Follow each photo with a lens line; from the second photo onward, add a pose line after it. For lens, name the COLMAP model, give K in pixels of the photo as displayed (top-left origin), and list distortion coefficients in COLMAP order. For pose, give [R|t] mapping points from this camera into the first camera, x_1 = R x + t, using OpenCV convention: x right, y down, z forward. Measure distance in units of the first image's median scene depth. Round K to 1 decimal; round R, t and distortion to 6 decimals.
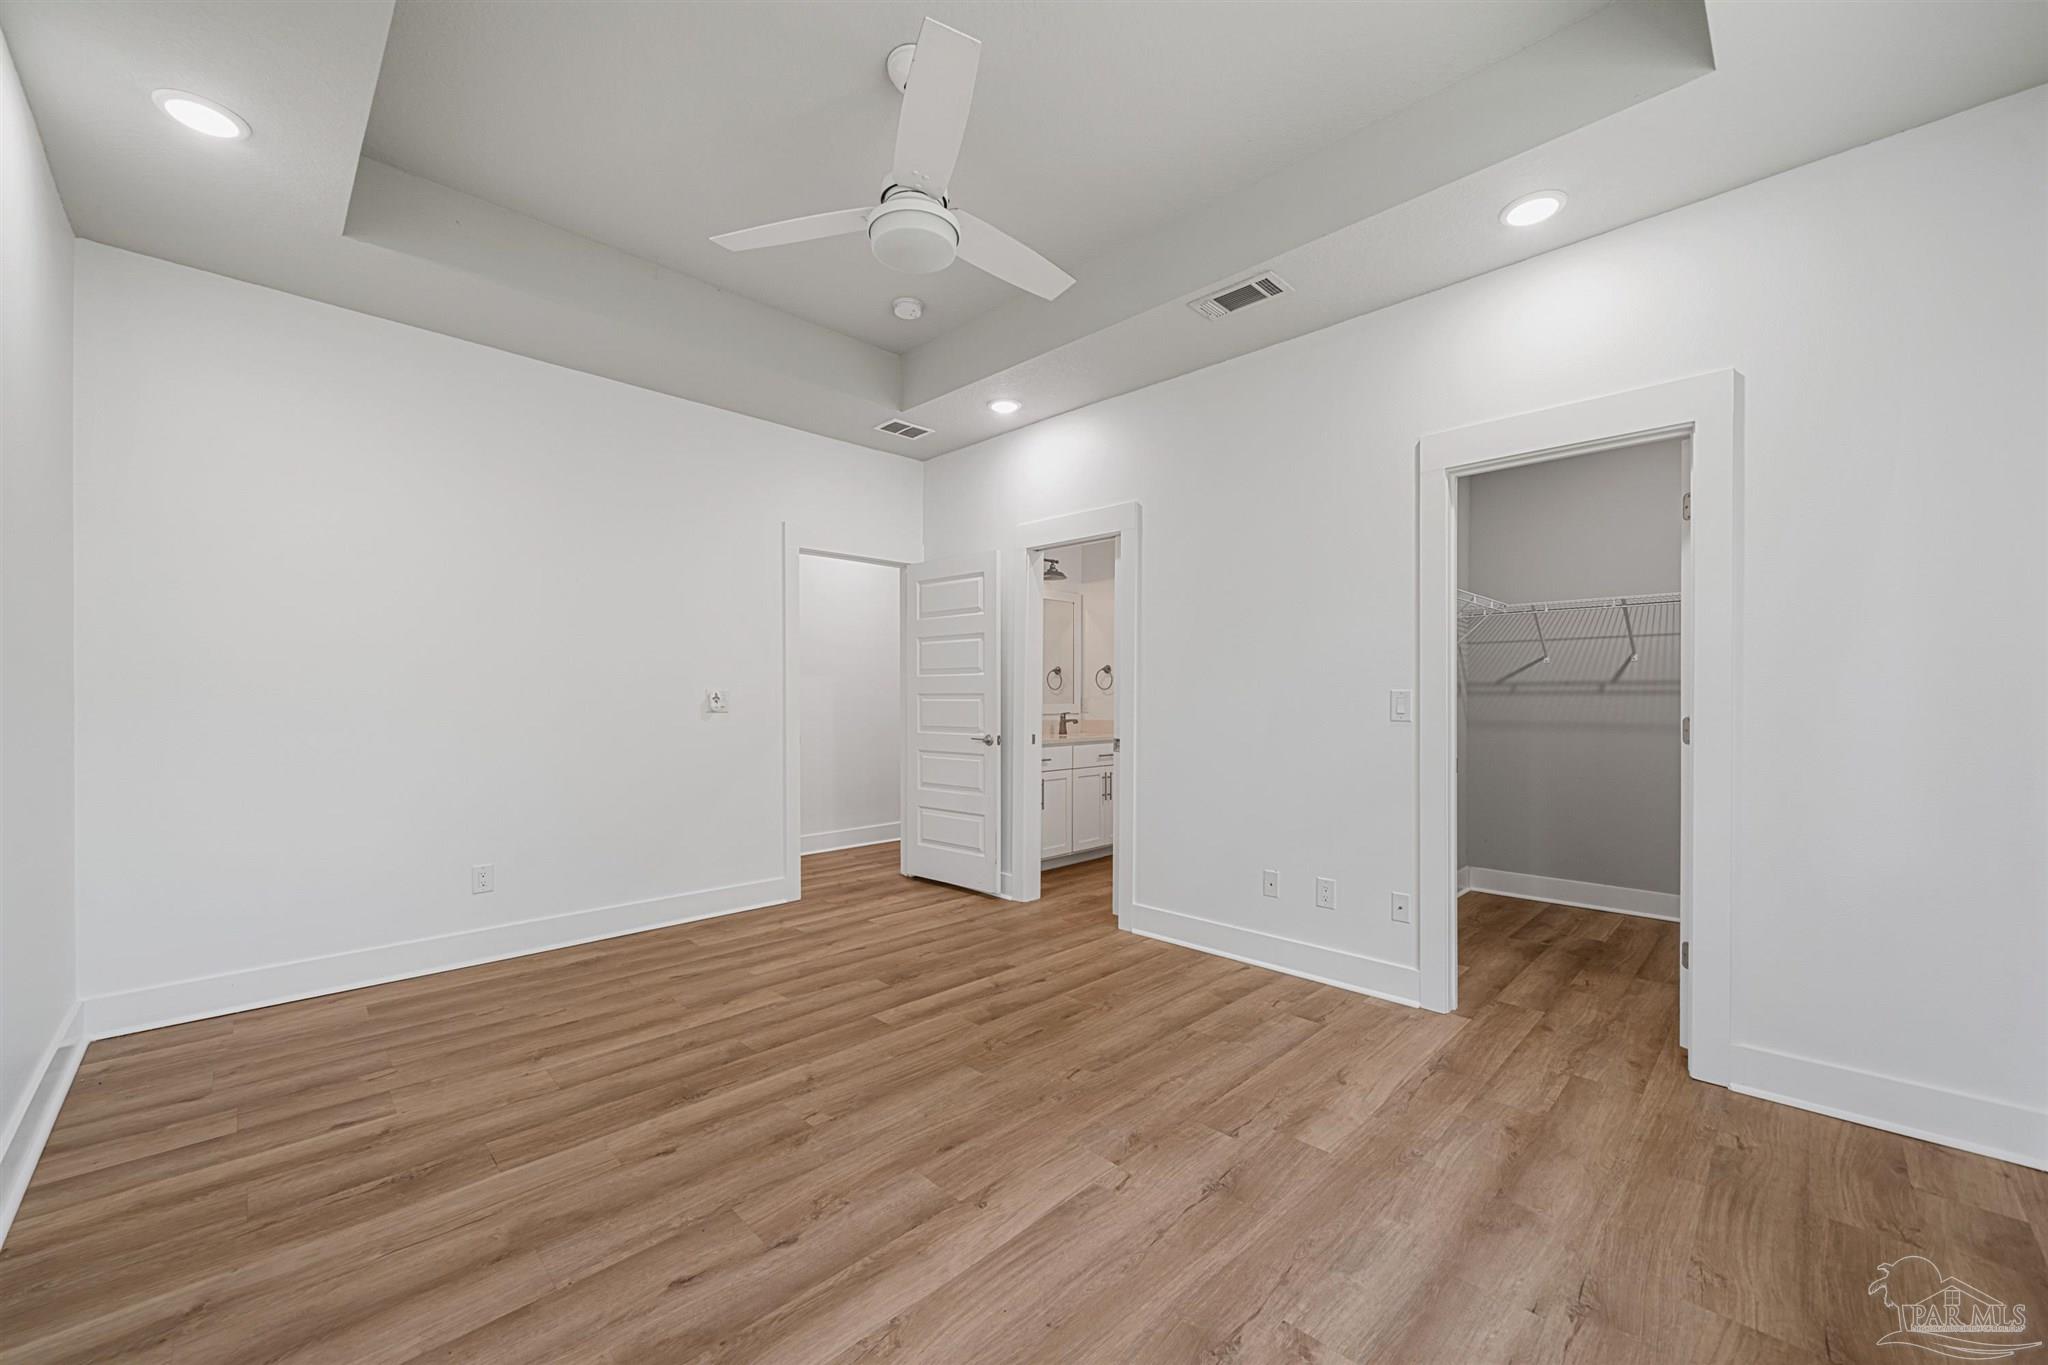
lens RADIAL K [[790.1, 0, 1022.3], [0, 790.1, 698.0], [0, 0, 1]] dist [-0.003449, -0.000194]
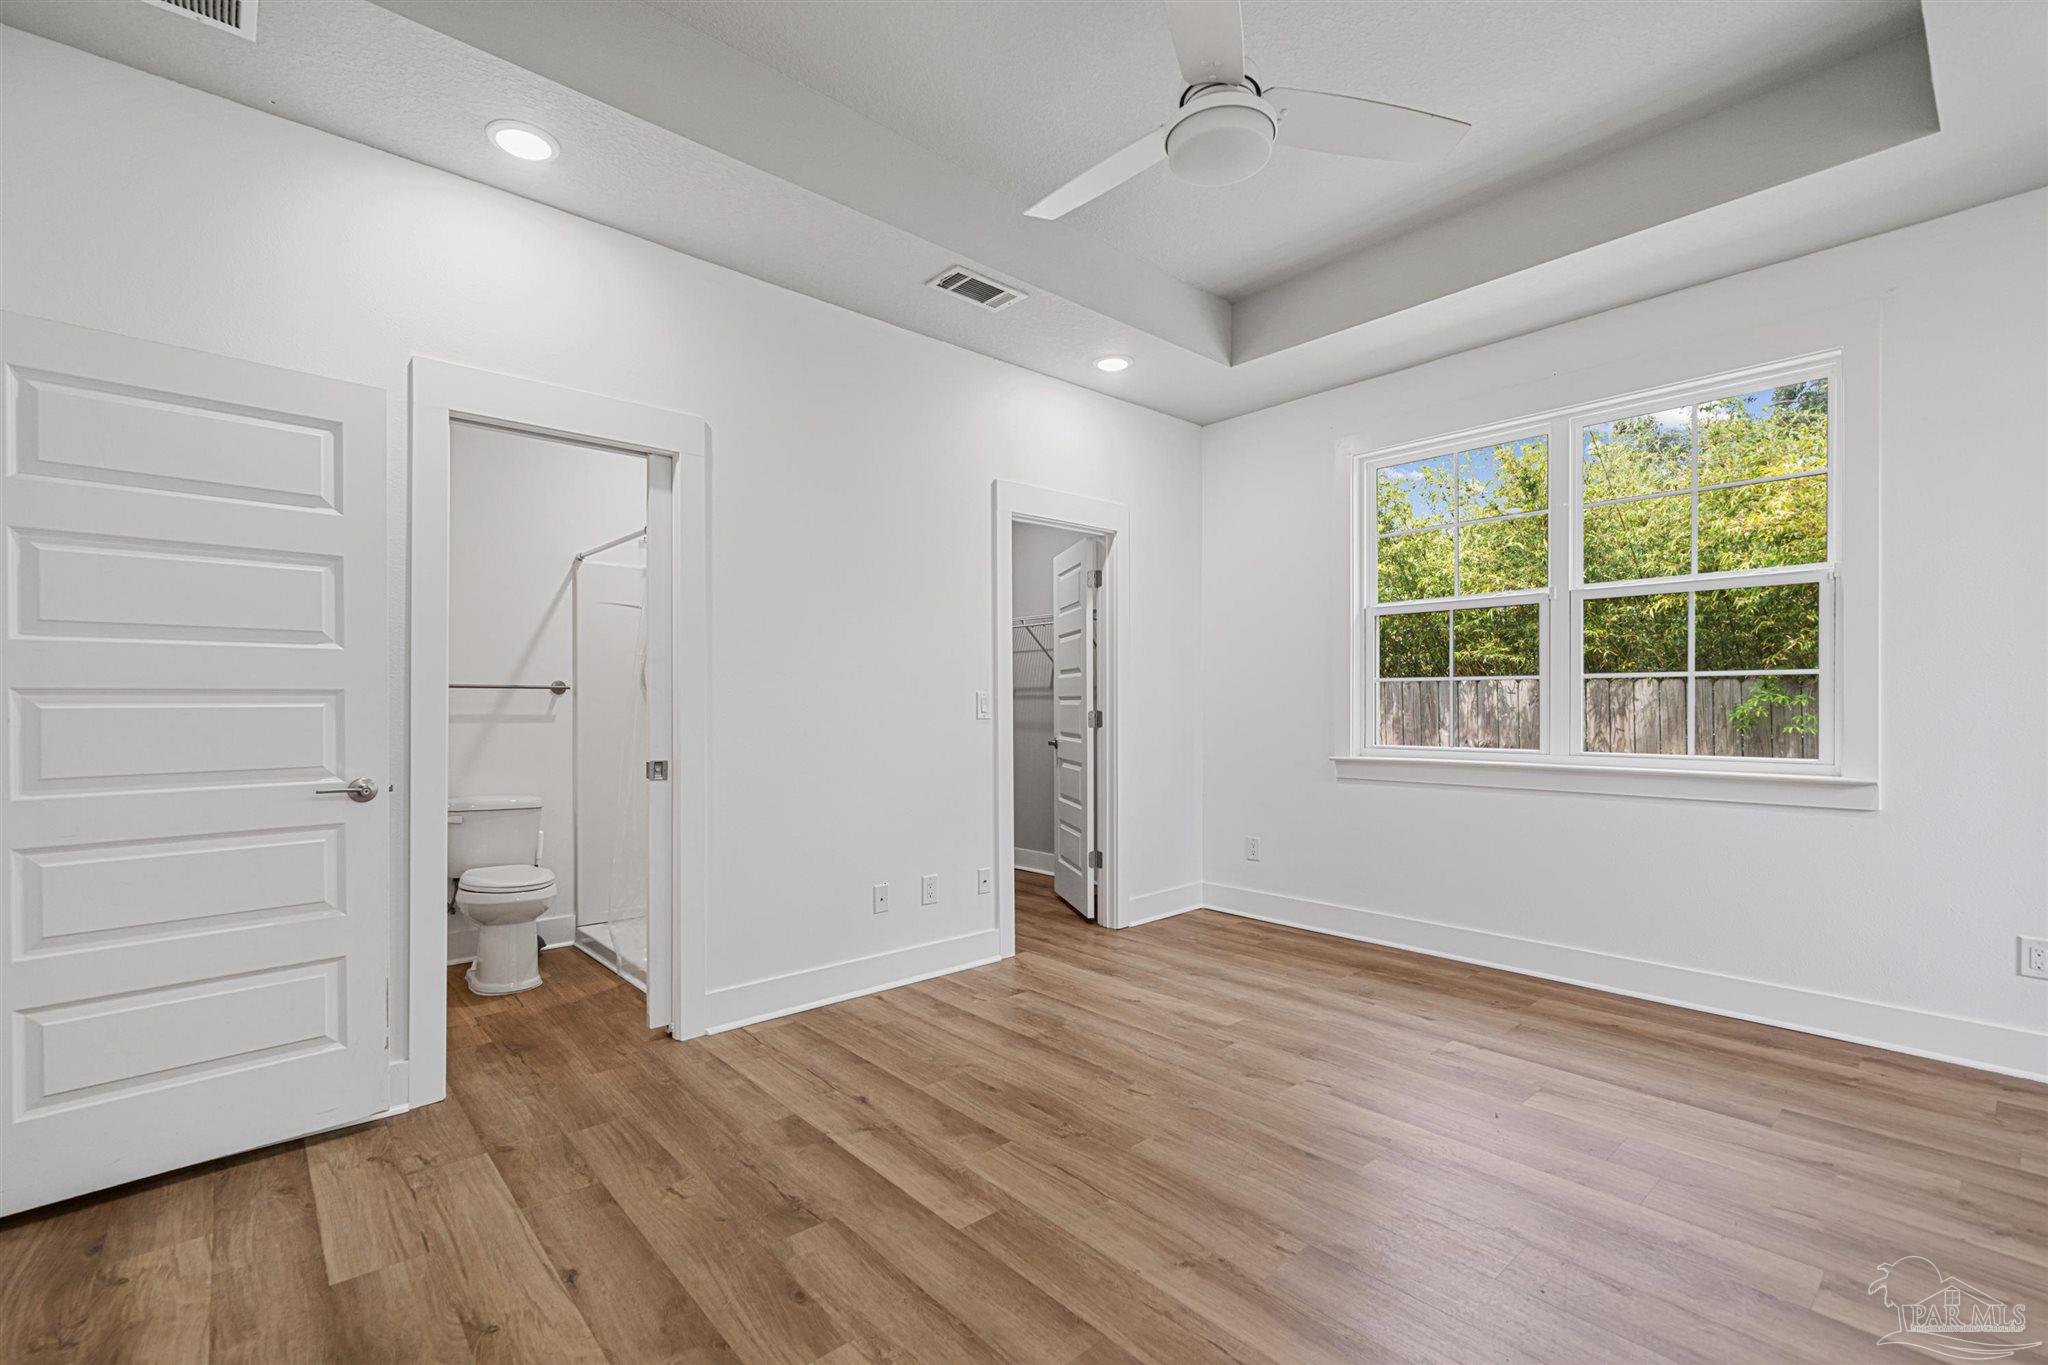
lens RADIAL K [[909.0, 0, 1021.7], [0, 909.0, 688.7], [0, 0, 1]] dist [0.001251, 0.000452]
pose [[0.048946, 0.013640, 0.998708, -0.787282], [0.006320, 0.999882, -0.013966, 0.005259], [-0.998781, 0.006996, 0.048854, 0.823003]]
